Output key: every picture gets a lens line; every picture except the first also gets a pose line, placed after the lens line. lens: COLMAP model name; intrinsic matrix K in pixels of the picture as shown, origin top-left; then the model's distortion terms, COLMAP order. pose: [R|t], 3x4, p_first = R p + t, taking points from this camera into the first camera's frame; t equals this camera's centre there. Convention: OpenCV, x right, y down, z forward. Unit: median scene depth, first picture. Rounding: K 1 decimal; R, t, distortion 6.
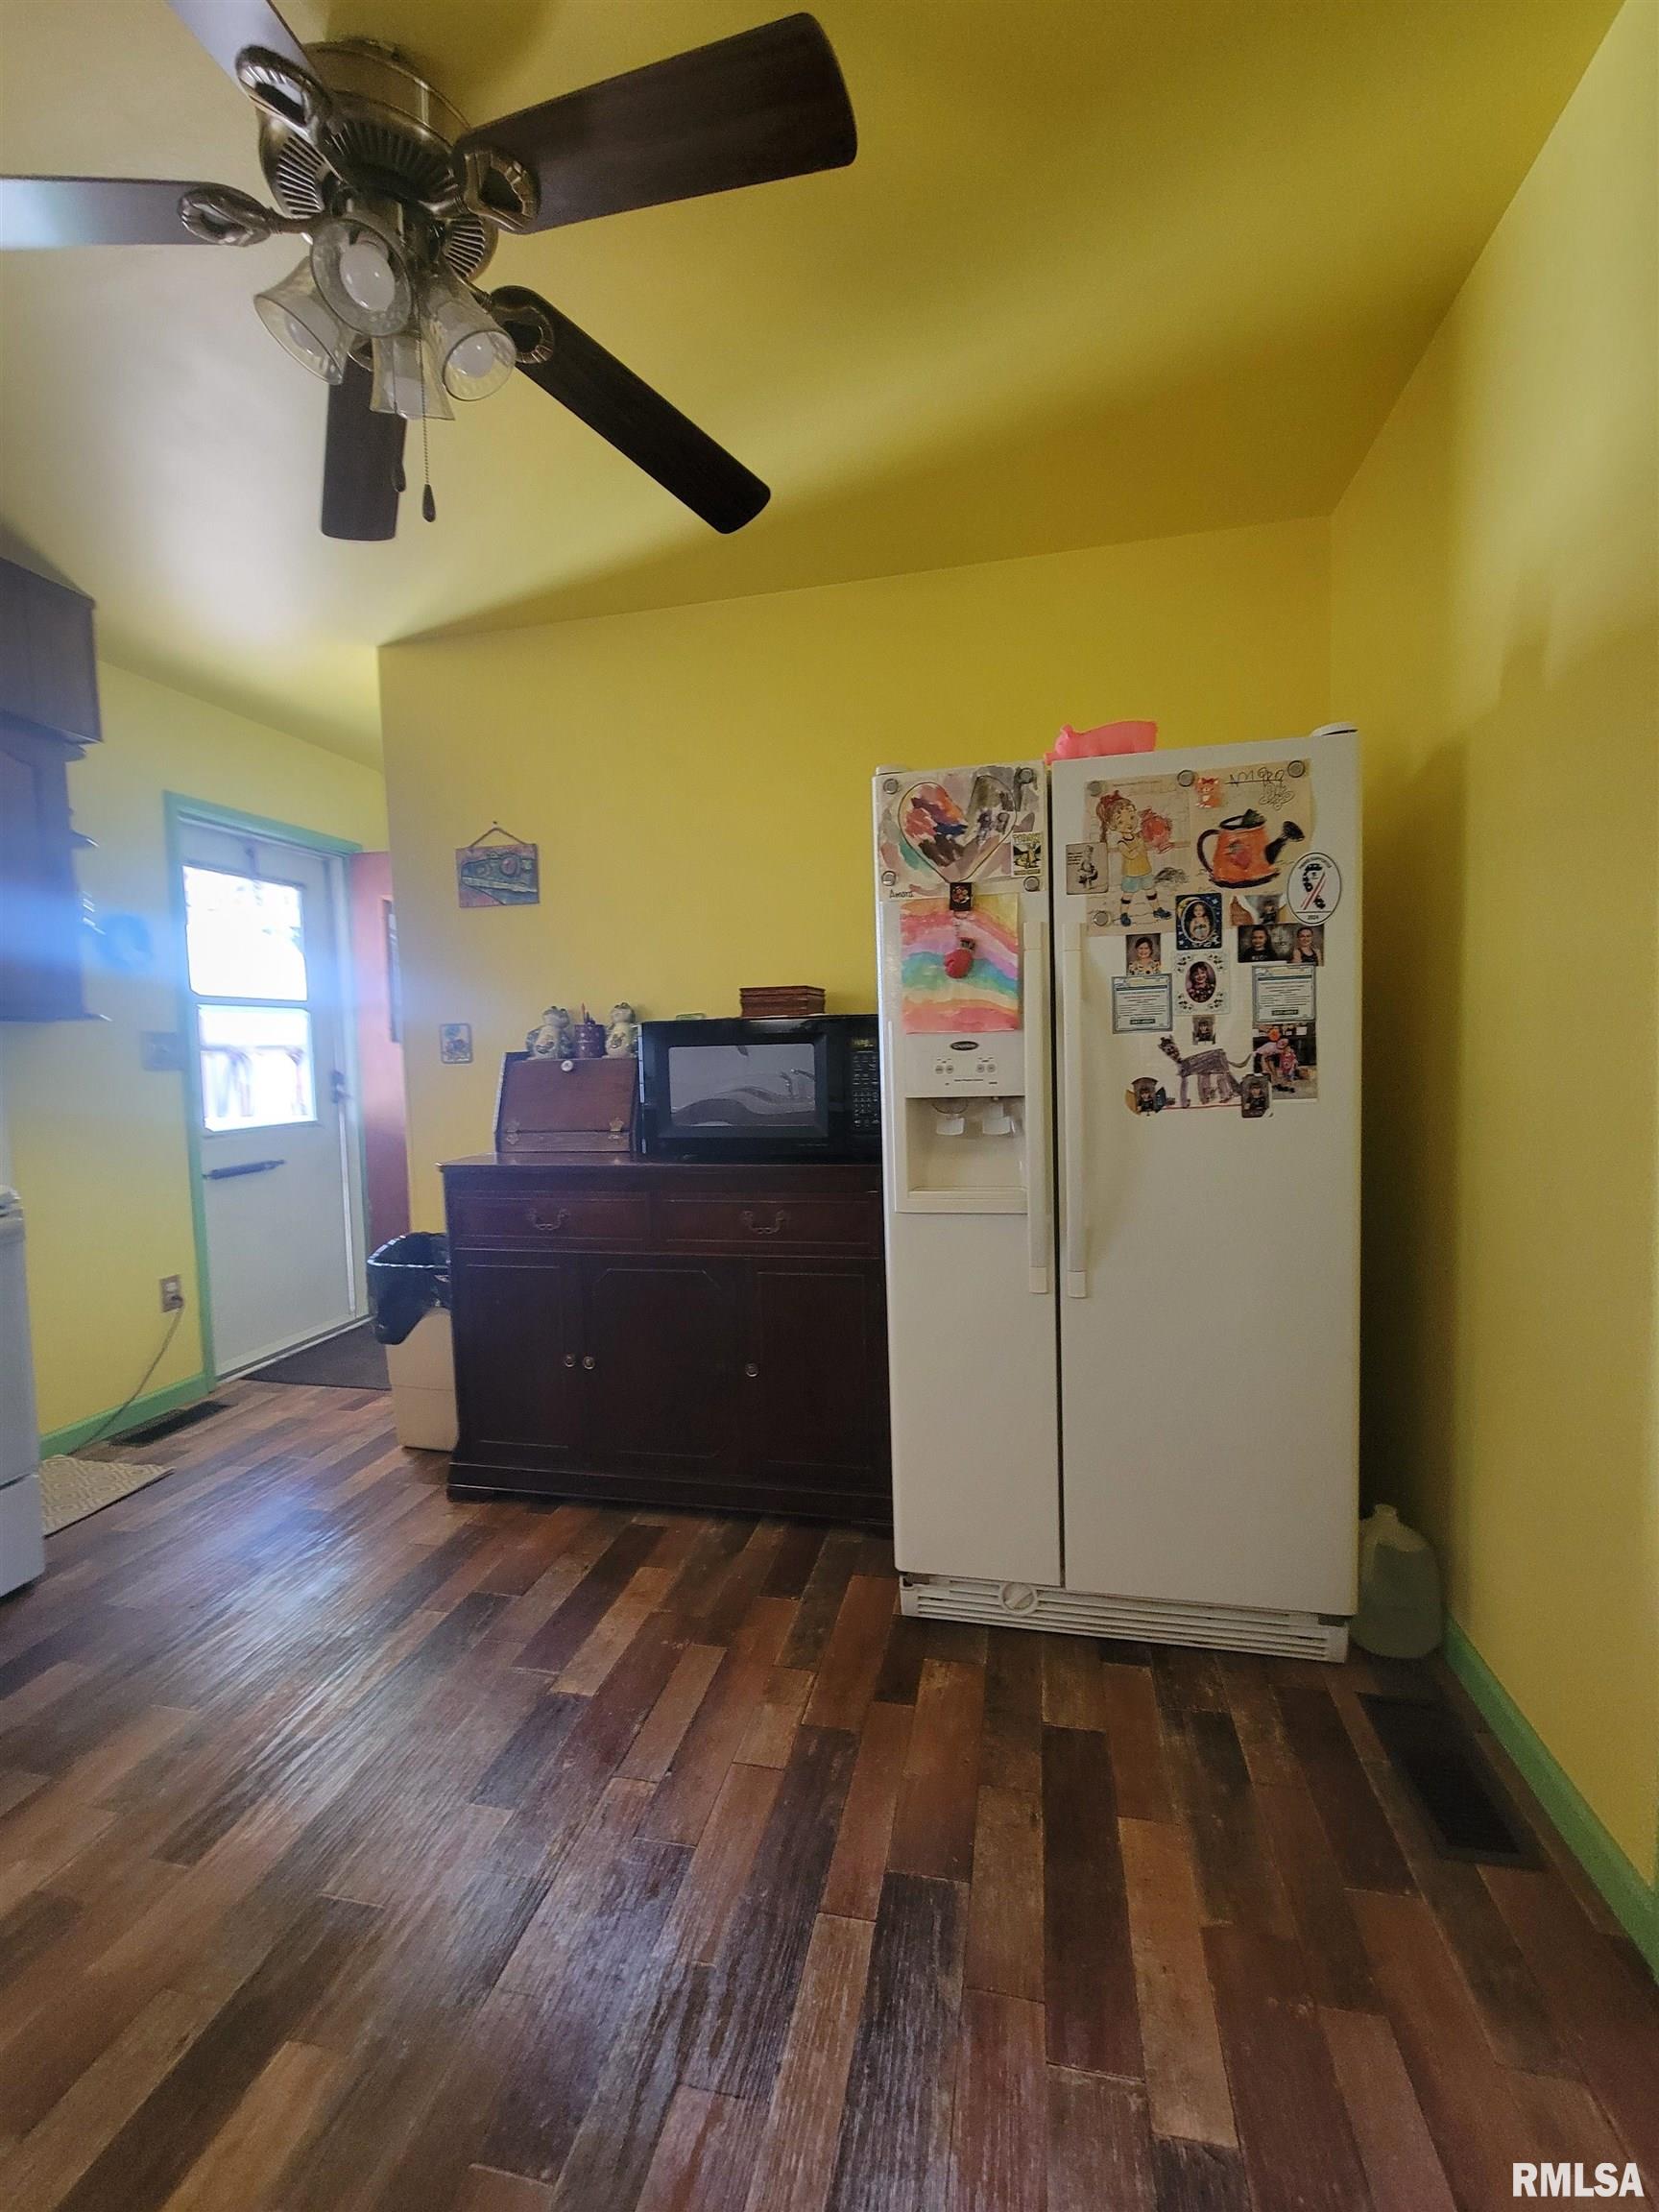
lens RADIAL K [[901.6, 0, 844.6], [0, 901.6, 1102.2], [0, 0, 1]] dist [0.000502, -0.000075]
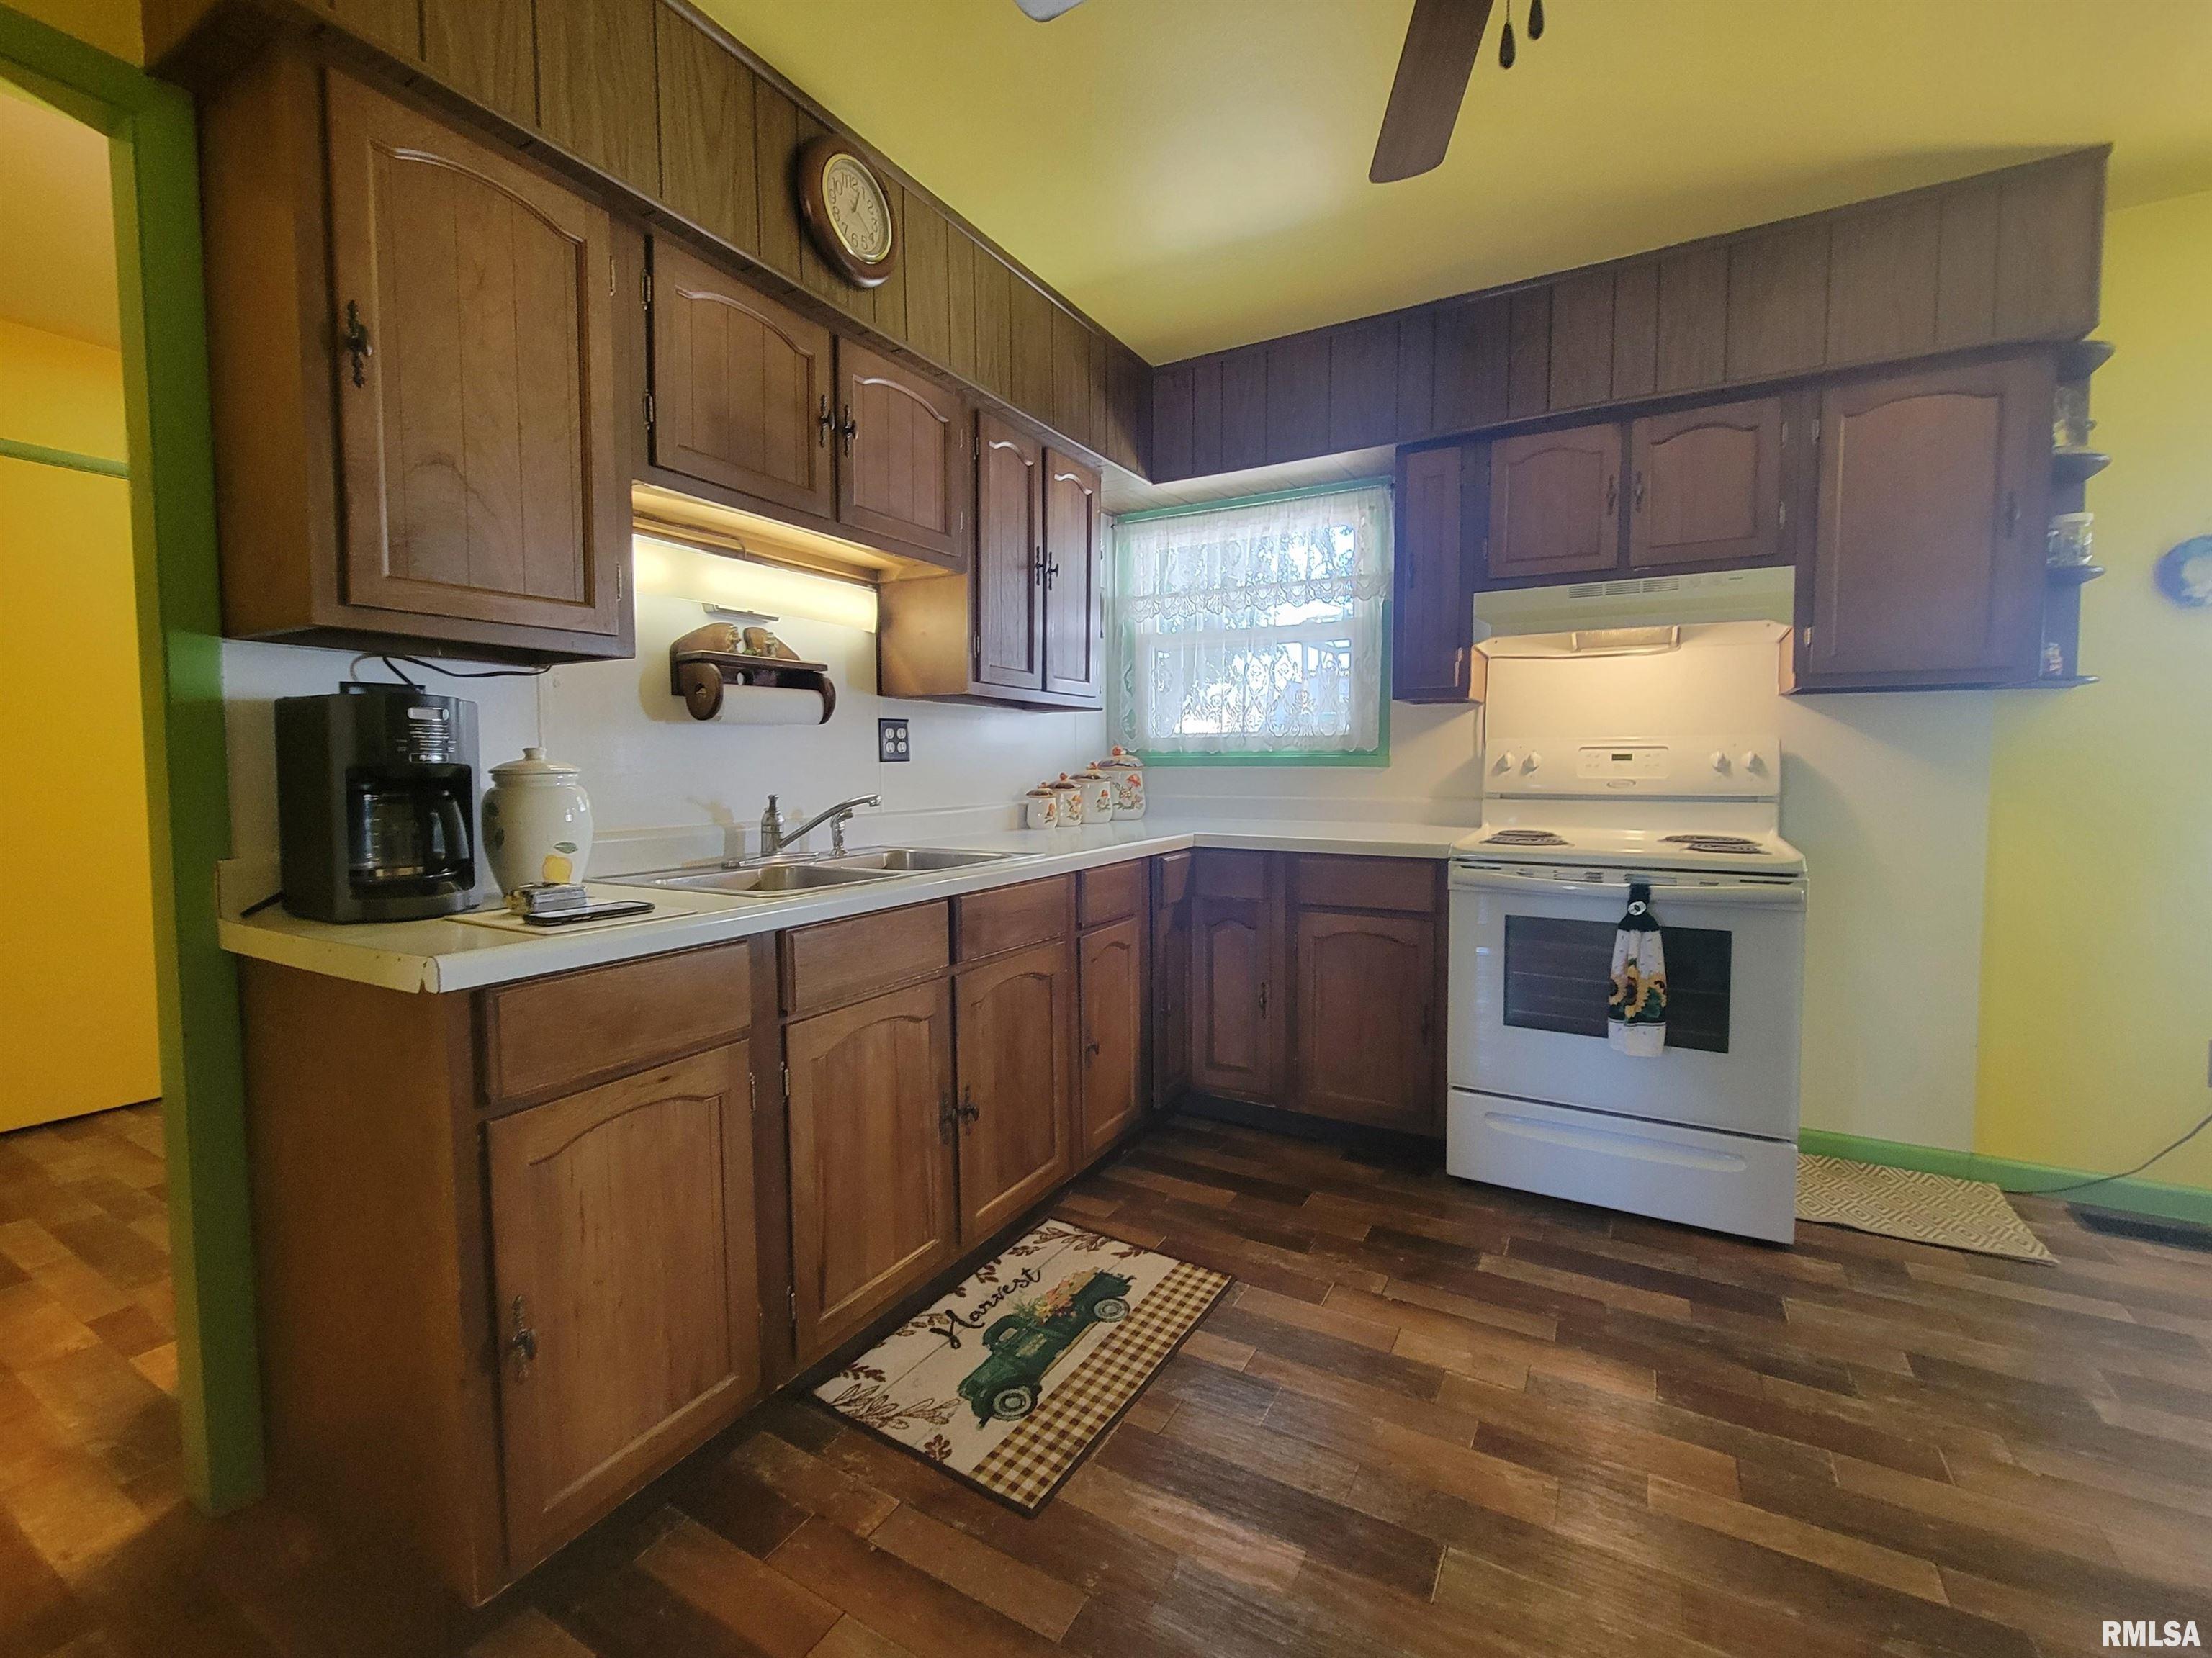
lens RADIAL K [[939.9, 0, 1121.5], [0, 939.9, 820.5], [0, 0, 1]] dist [-0.000867, -0.000086]
pose [[-0.288936, 0.088336, -0.953264, 0.490410], [-0.046648, 0.993252, 0.106181, -0.050336], [0.956211, 0.075147, -0.282866, 0.895858]]
